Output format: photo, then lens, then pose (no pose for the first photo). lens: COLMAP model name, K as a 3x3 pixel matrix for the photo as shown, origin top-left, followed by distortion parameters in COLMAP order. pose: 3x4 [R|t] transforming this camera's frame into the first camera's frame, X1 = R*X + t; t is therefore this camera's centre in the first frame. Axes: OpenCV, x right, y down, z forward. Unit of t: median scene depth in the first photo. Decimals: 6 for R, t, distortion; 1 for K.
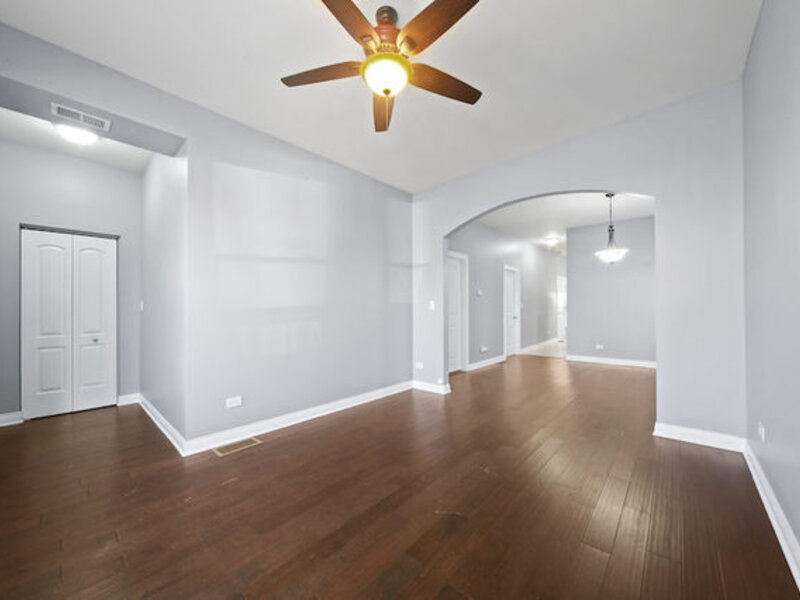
lens RADIAL K [[320.8, 0, 404.3], [0, 320.8, 304.2], [0, 0, 1]] dist [-0.008191, 0.000035]
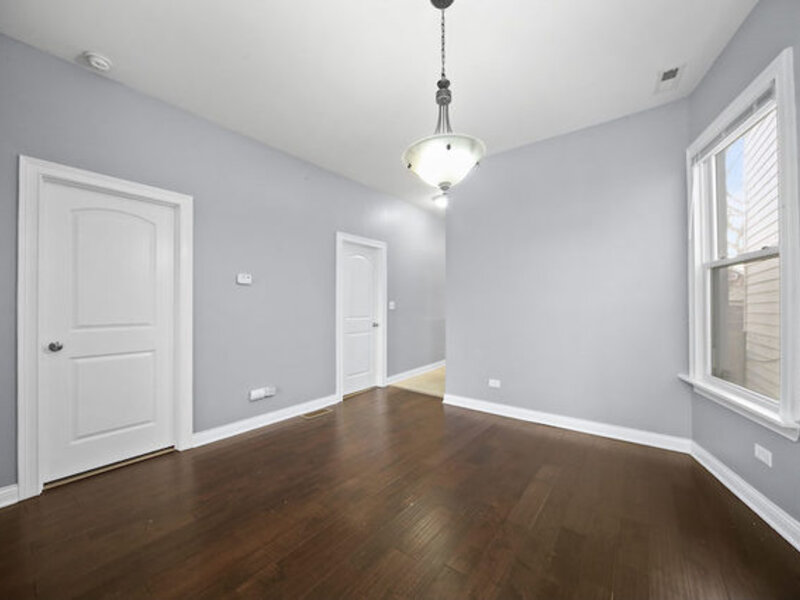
lens RADIAL K [[320.8, 0, 396.2], [0, 320.8, 301.7], [0, 0, 1]] dist [-0.008191, 0.000035]
pose [[0.999122, 0.001031, 0.041880, 0.427397], [-0.000974, 0.999999, -0.001390, -0.001235], [-0.041881, 0.001348, 0.999122, 0.480486]]
